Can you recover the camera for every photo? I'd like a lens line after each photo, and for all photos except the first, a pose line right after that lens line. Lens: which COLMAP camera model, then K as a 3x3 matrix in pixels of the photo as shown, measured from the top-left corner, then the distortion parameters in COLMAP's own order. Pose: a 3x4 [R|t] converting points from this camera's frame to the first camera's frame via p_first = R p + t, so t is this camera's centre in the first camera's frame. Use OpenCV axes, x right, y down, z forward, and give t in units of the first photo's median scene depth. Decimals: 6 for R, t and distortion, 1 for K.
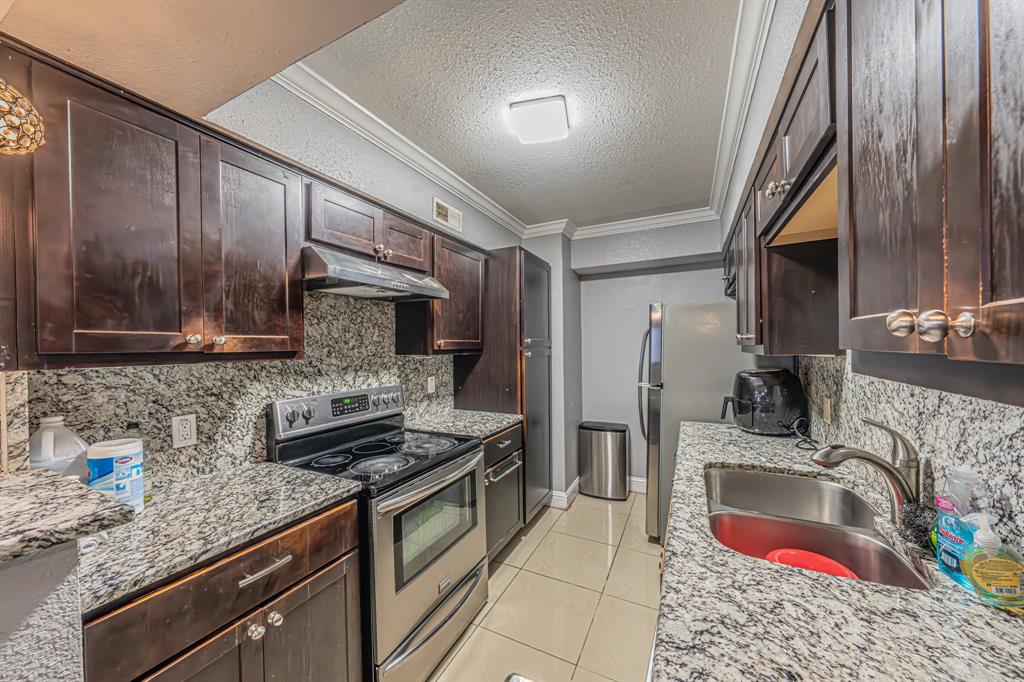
lens RADIAL K [[357.8, 0, 508.9], [0, 357.8, 348.0], [0, 0, 1]] dist [-0.000009, -0.000066]
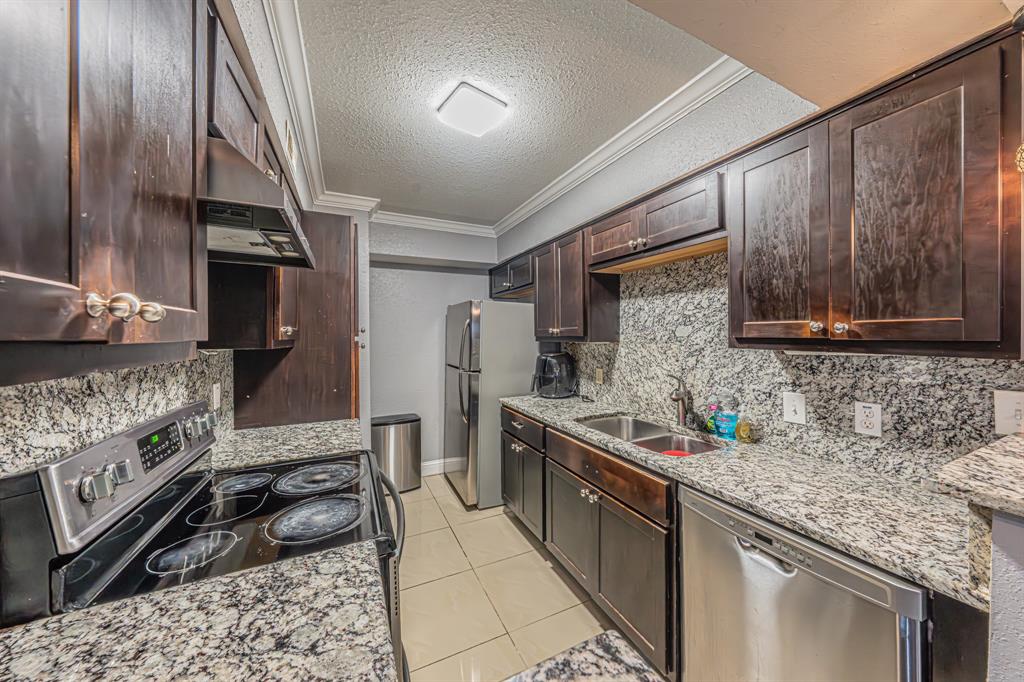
lens RADIAL K [[352.4, 0, 515.1], [0, 352.4, 332.9], [0, 0, 1]] dist [0.000001, -0.000074]
pose [[0.607975, 0.014275, 0.793828, -0.567874], [0.002631, 0.999797, -0.019994, 0.006479], [-0.793952, 0.014244, 0.607814, 0.286635]]
